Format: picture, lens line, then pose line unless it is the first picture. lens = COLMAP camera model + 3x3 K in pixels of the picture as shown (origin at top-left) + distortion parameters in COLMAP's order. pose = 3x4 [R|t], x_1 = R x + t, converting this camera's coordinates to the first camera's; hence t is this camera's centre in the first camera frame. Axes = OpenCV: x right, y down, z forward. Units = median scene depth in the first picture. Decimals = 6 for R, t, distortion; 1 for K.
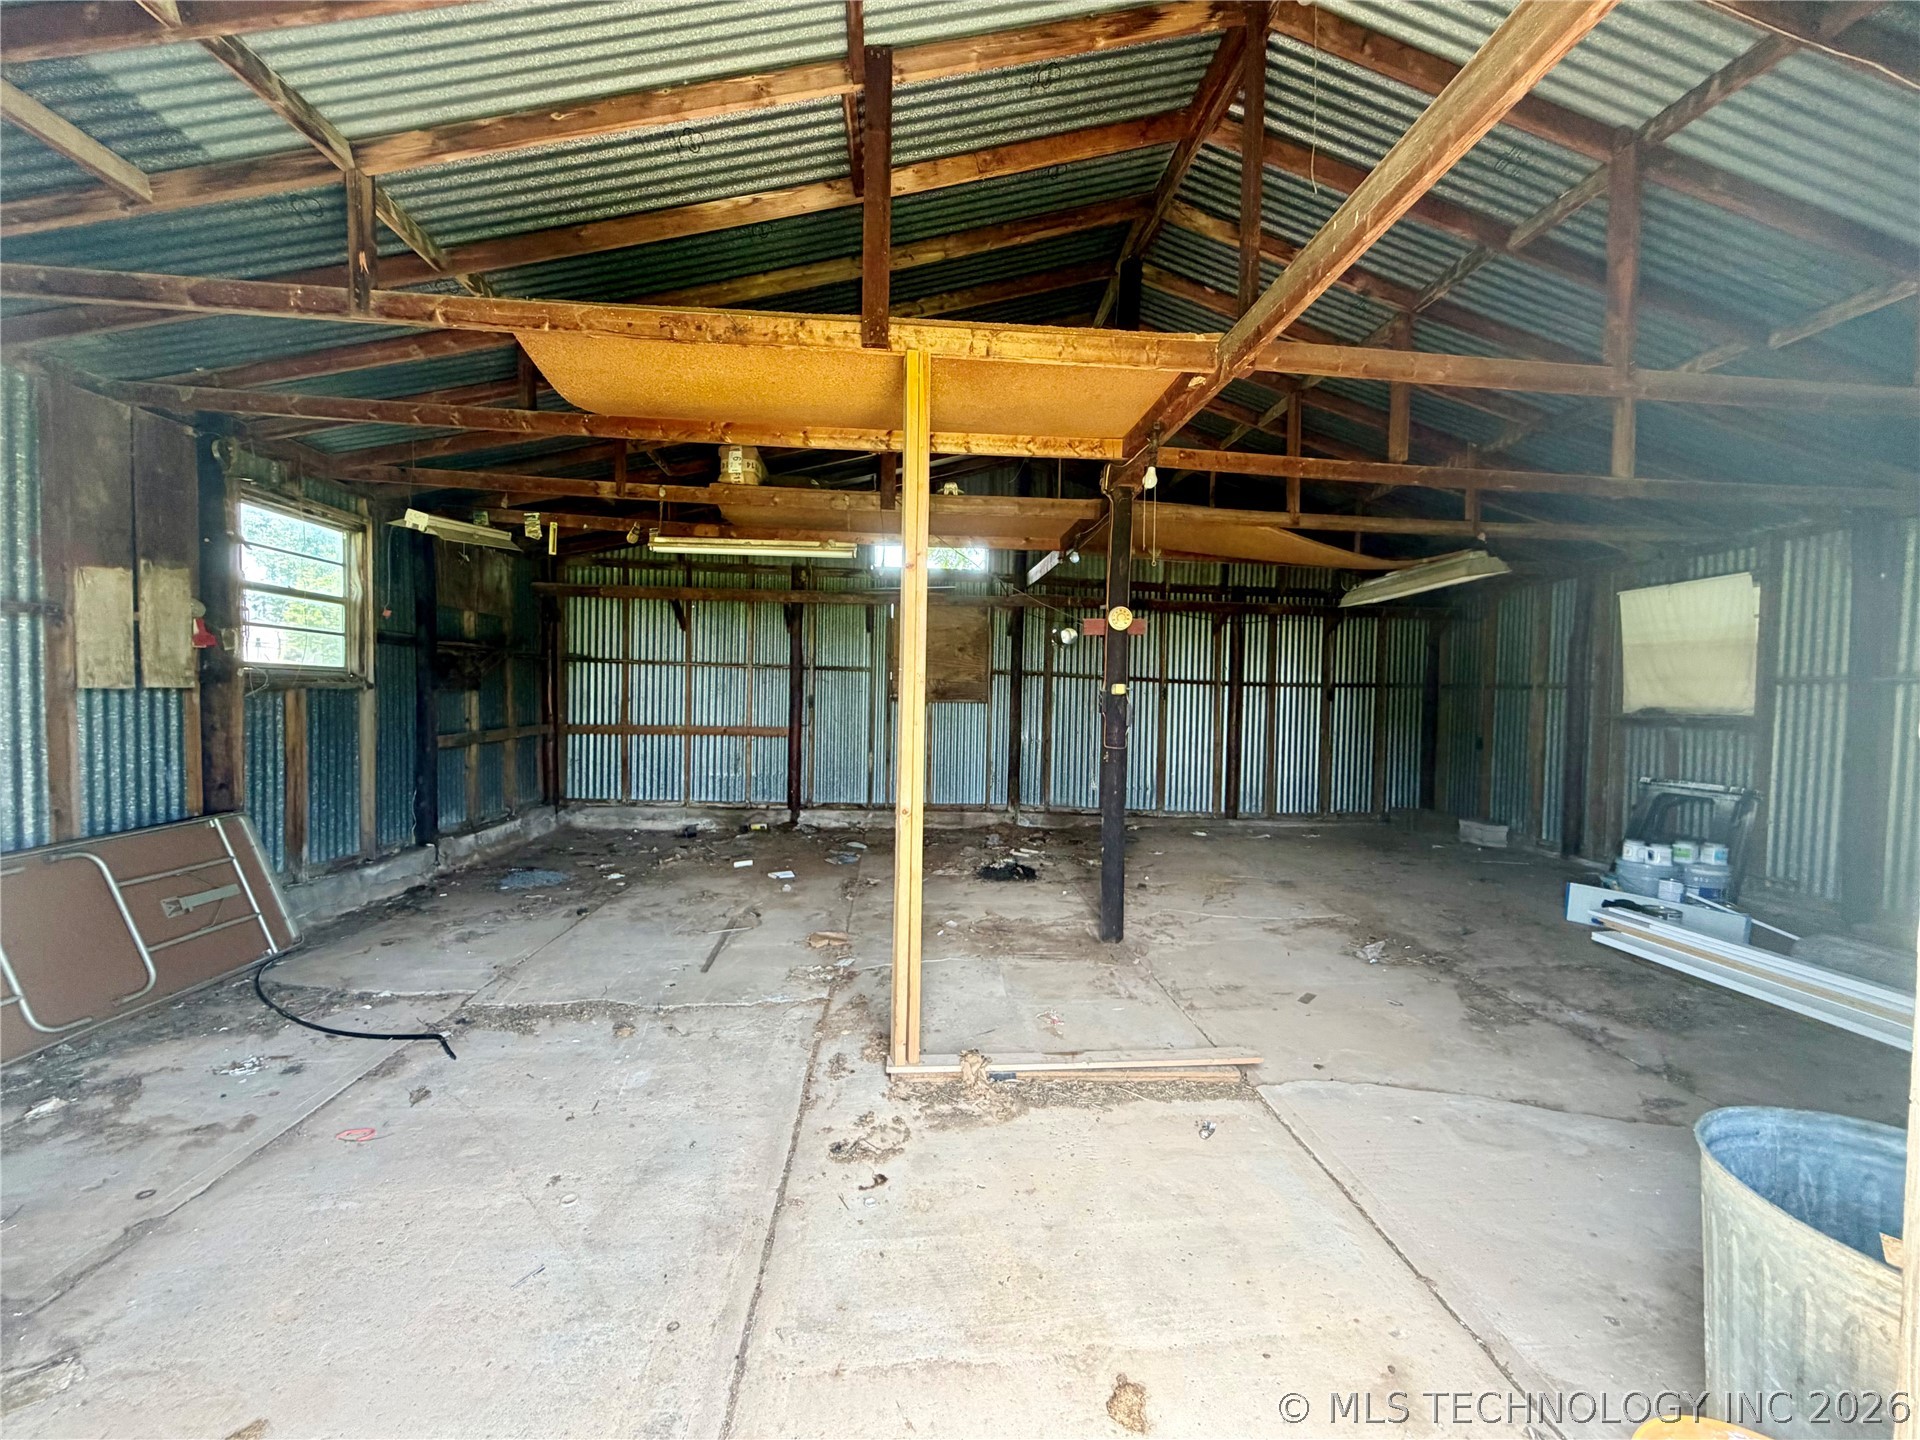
lens RADIAL K [[786.5, 0, 970.9], [0, 786.5, 724.1], [0, 0, 1]] dist [0.004248, 0.001100]
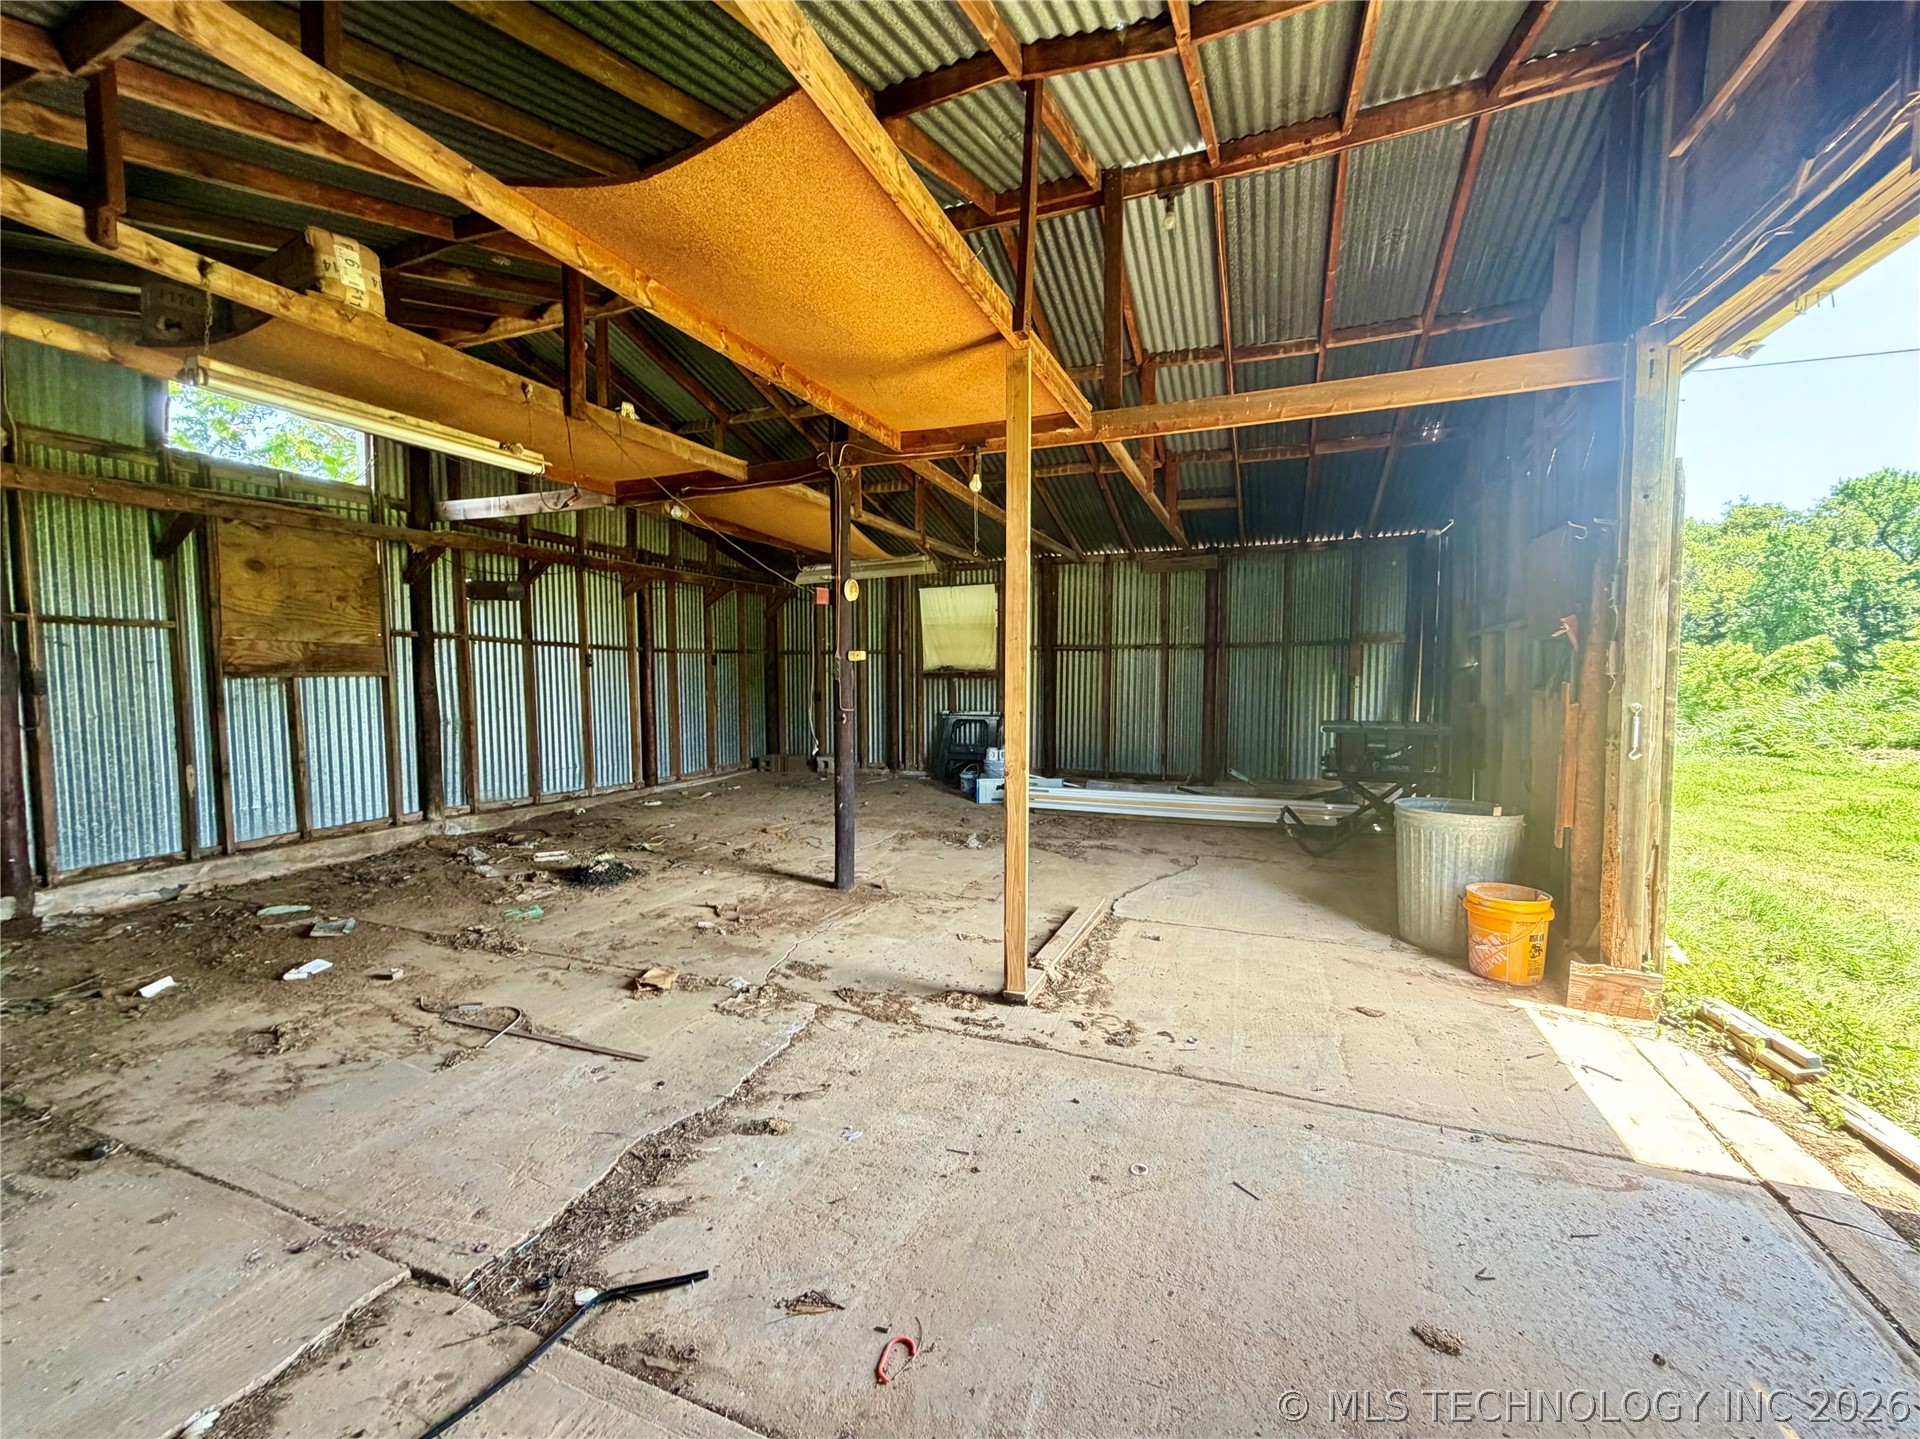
lens RADIAL K [[786.5, 0, 973.2], [0, 786.5, 721.3], [0, 0, 1]] dist [0.004248, 0.001100]
pose [[0.441101, -0.079627, 0.893918, -0.389928], [0.040909, 0.996805, 0.068606, -0.013267], [-0.896524, 0.006308, 0.442949, 0.201944]]
